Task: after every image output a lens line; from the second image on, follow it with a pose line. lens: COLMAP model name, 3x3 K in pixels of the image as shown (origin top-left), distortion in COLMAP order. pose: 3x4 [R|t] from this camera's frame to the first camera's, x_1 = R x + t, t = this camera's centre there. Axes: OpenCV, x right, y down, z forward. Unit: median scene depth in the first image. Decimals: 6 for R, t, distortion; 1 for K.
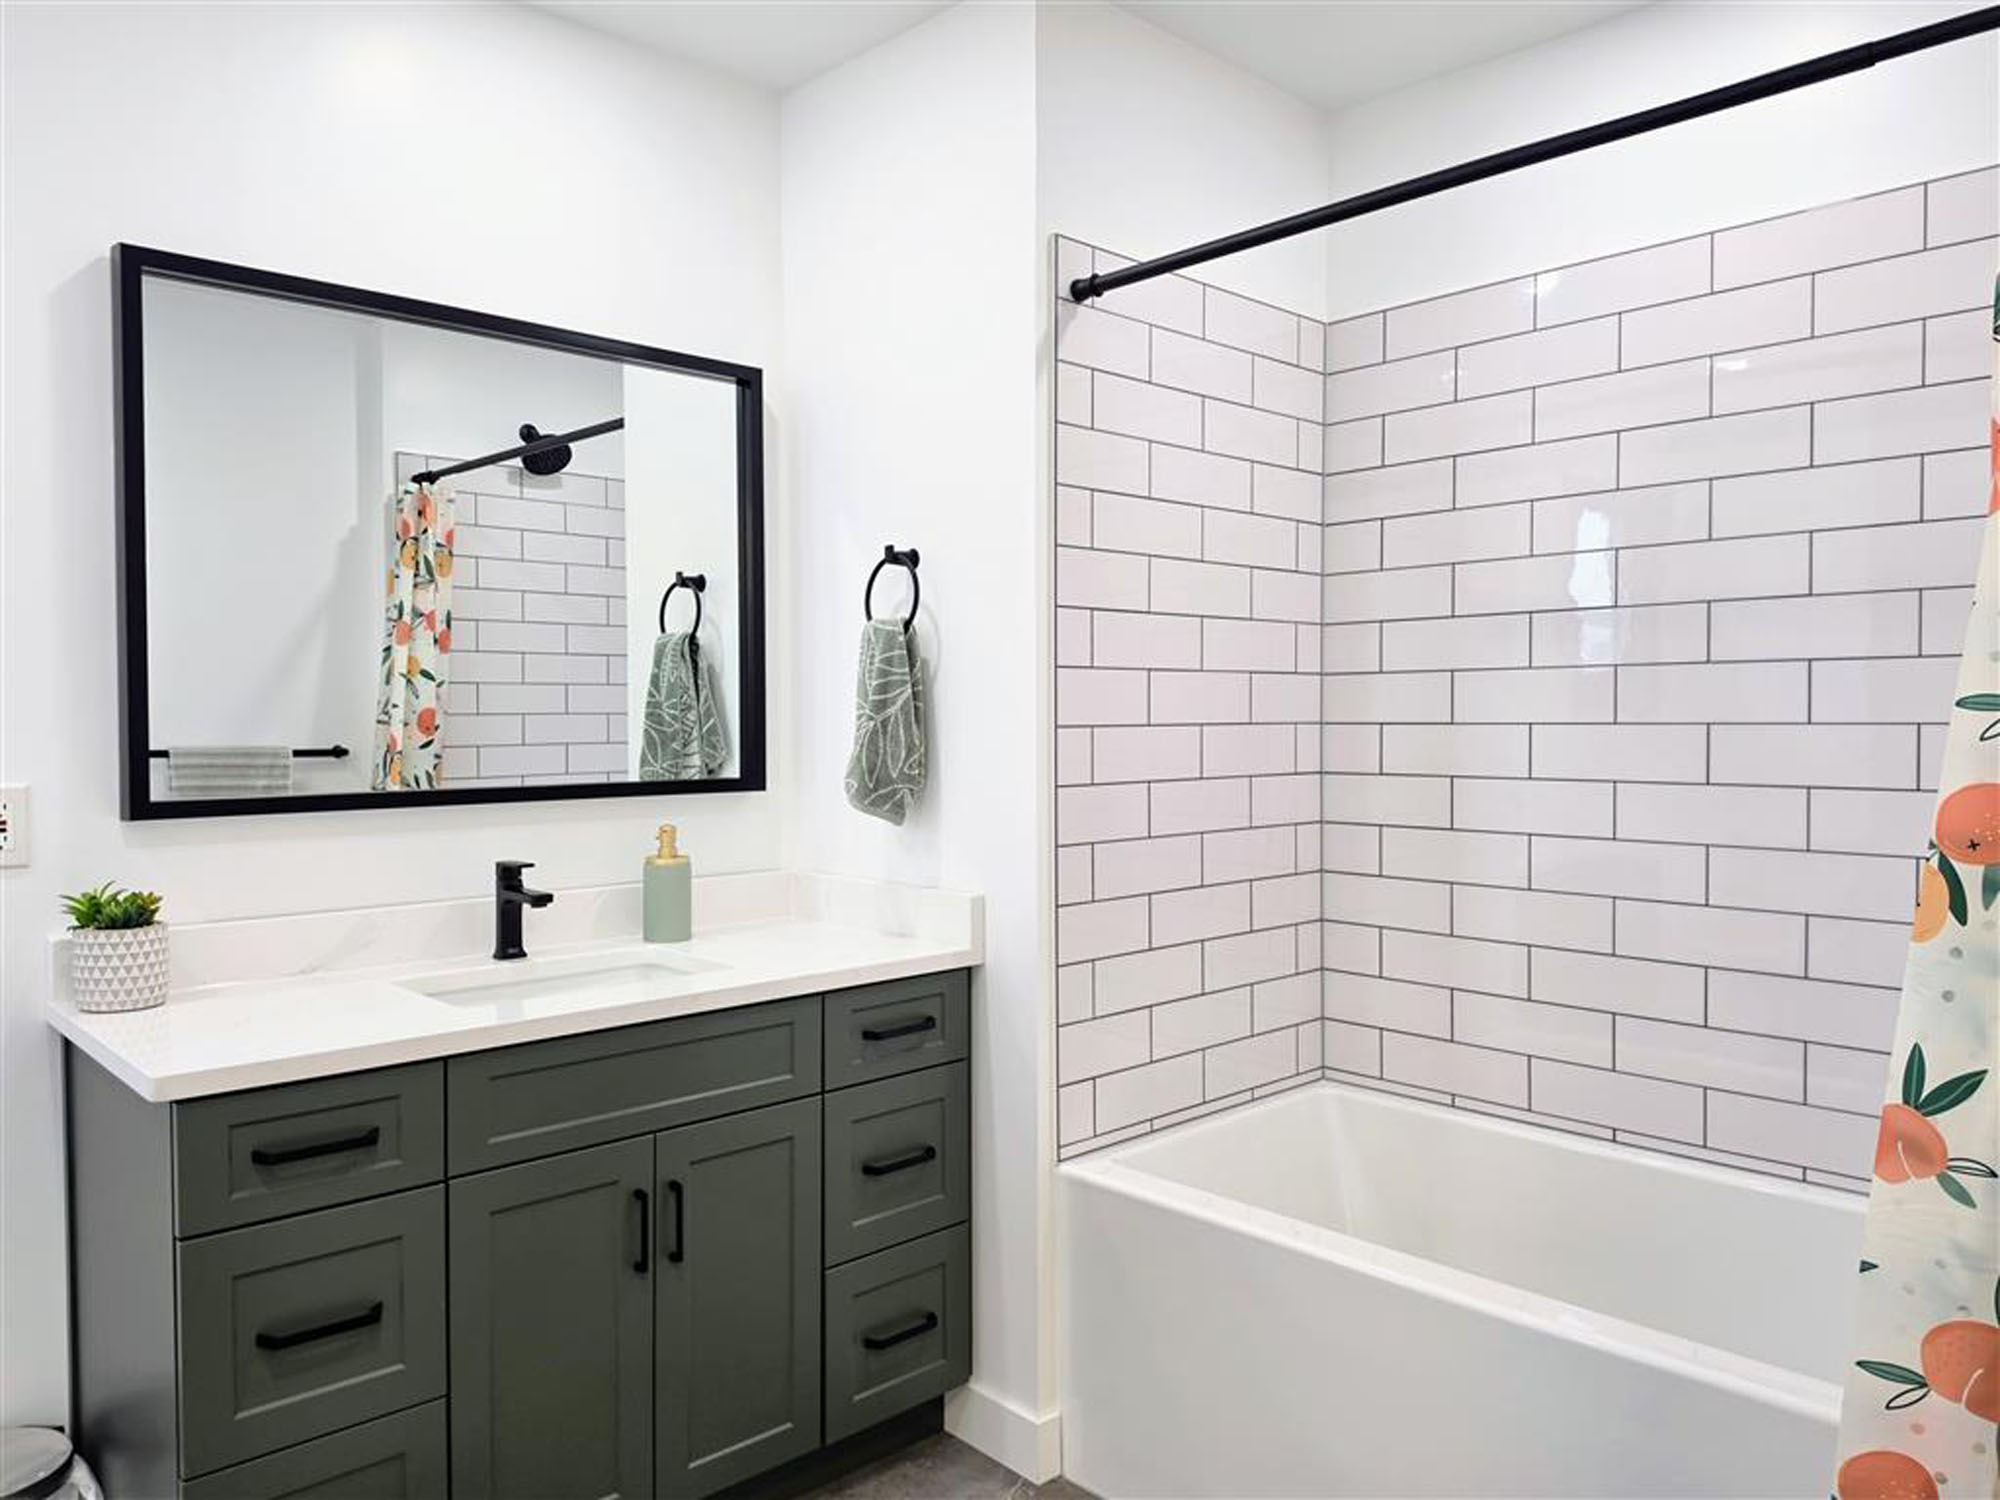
lens RADIAL K [[1379.6, 0, 1001.5], [0, 1379.6, 759.2], [0, 0, 1]] dist [0.078444, -0.089307]
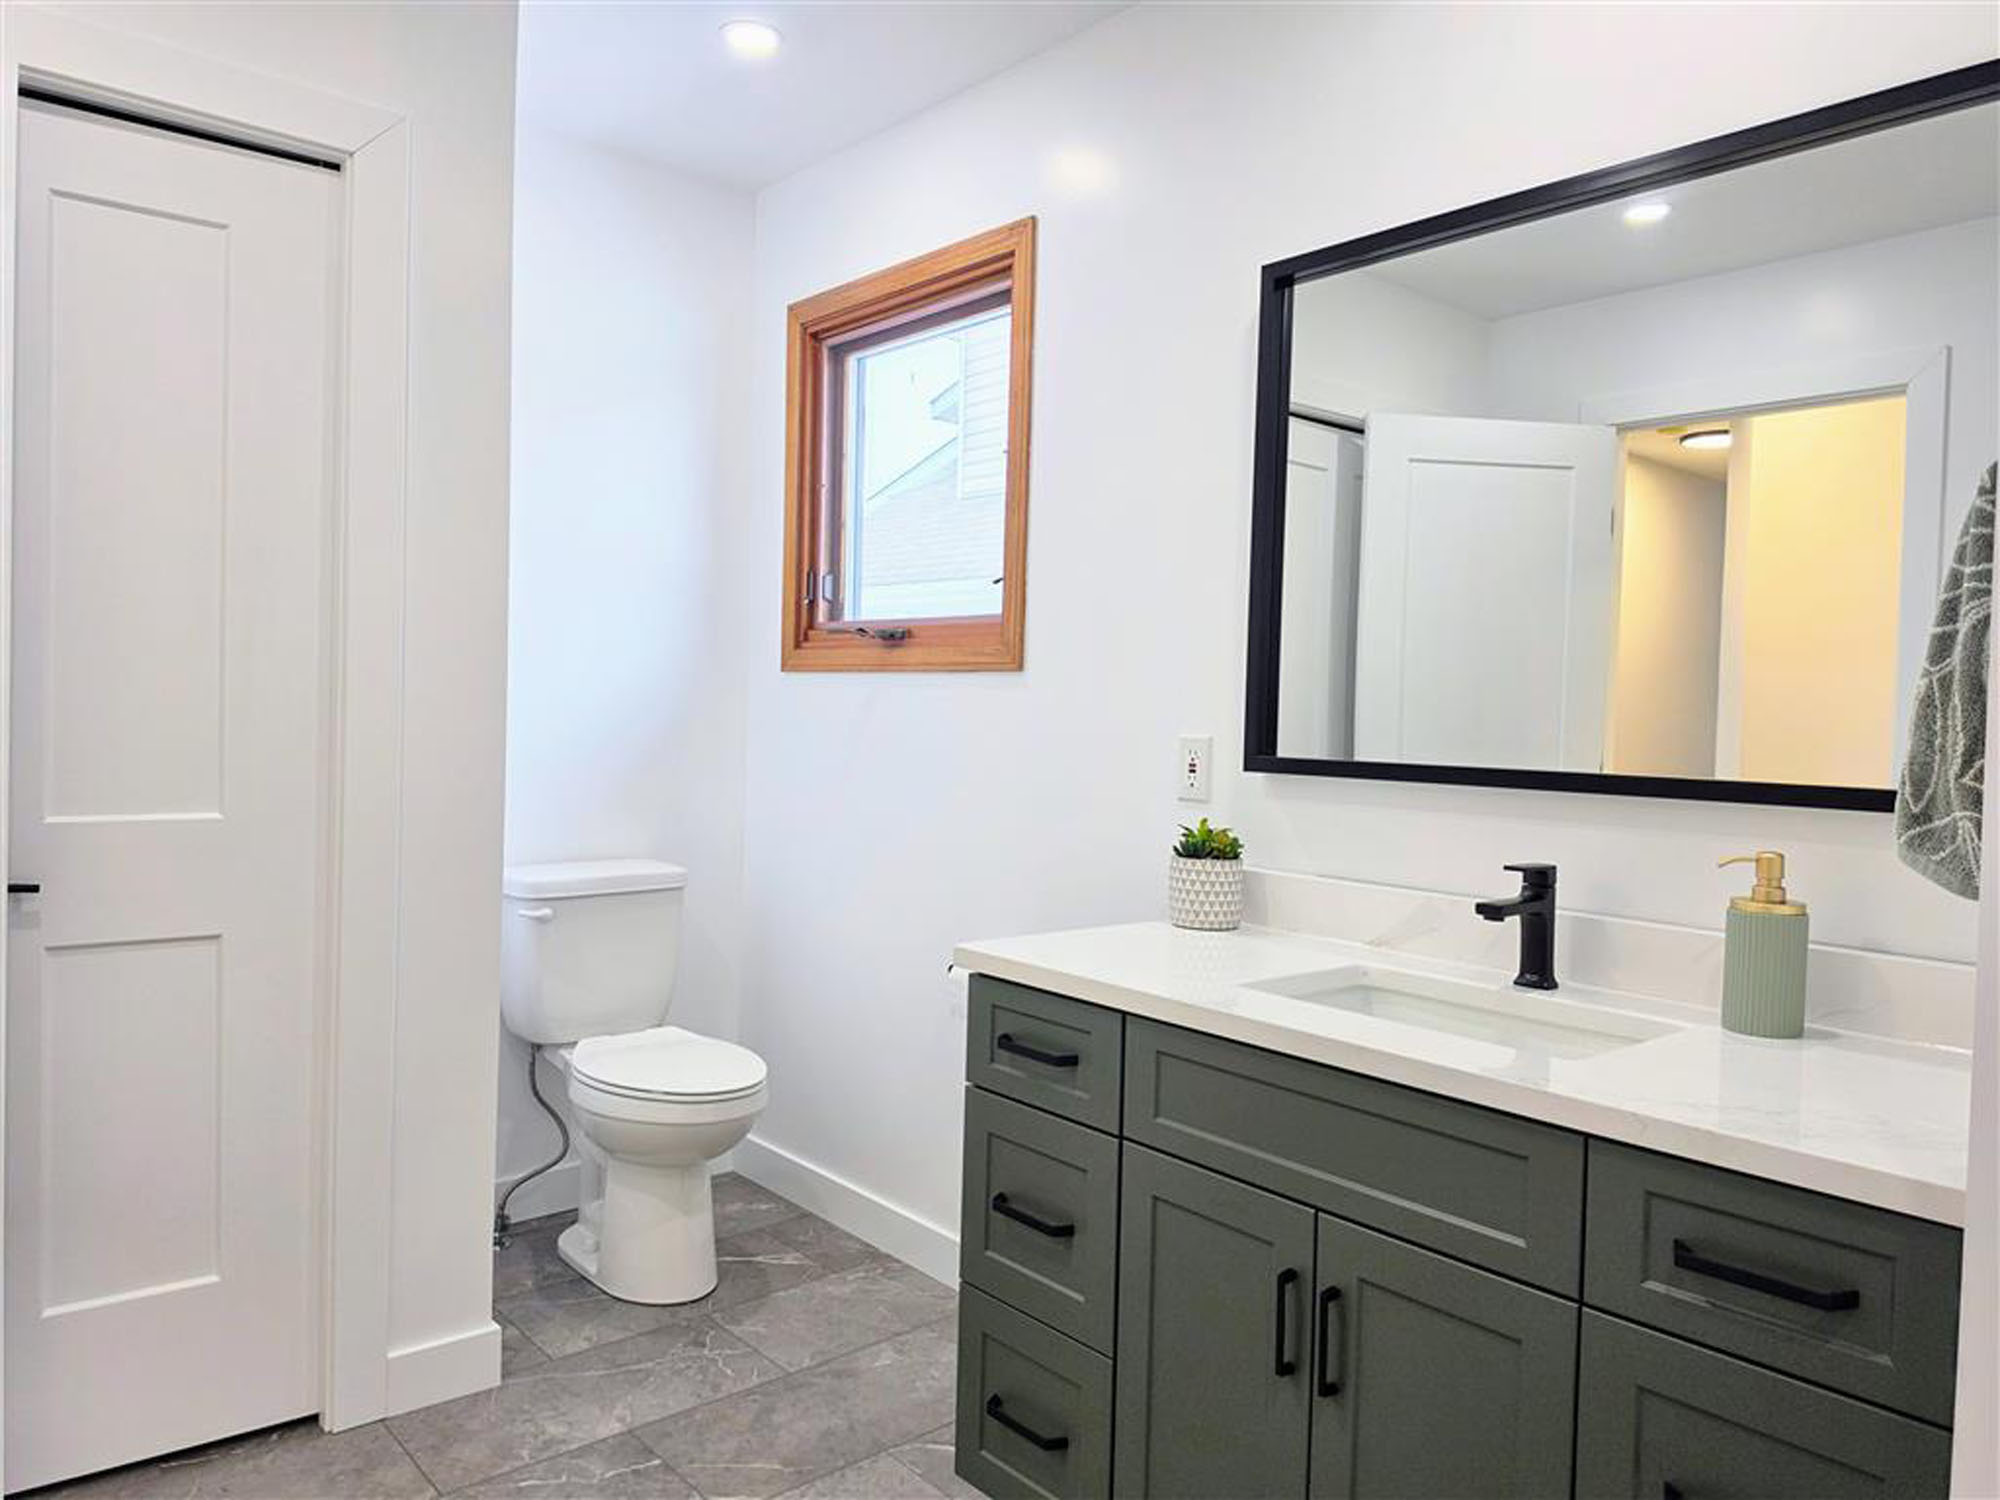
lens RADIAL K [[1379.6, 0, 999.6], [0, 1379.6, 734.7], [0, 0, 1]] dist [0.078444, -0.089307]
pose [[-0.057735, 0.021032, -0.998110, 0.526955], [-0.055090, 0.998188, 0.024221, -0.001997], [0.996811, 0.056384, -0.056472, 0.864815]]
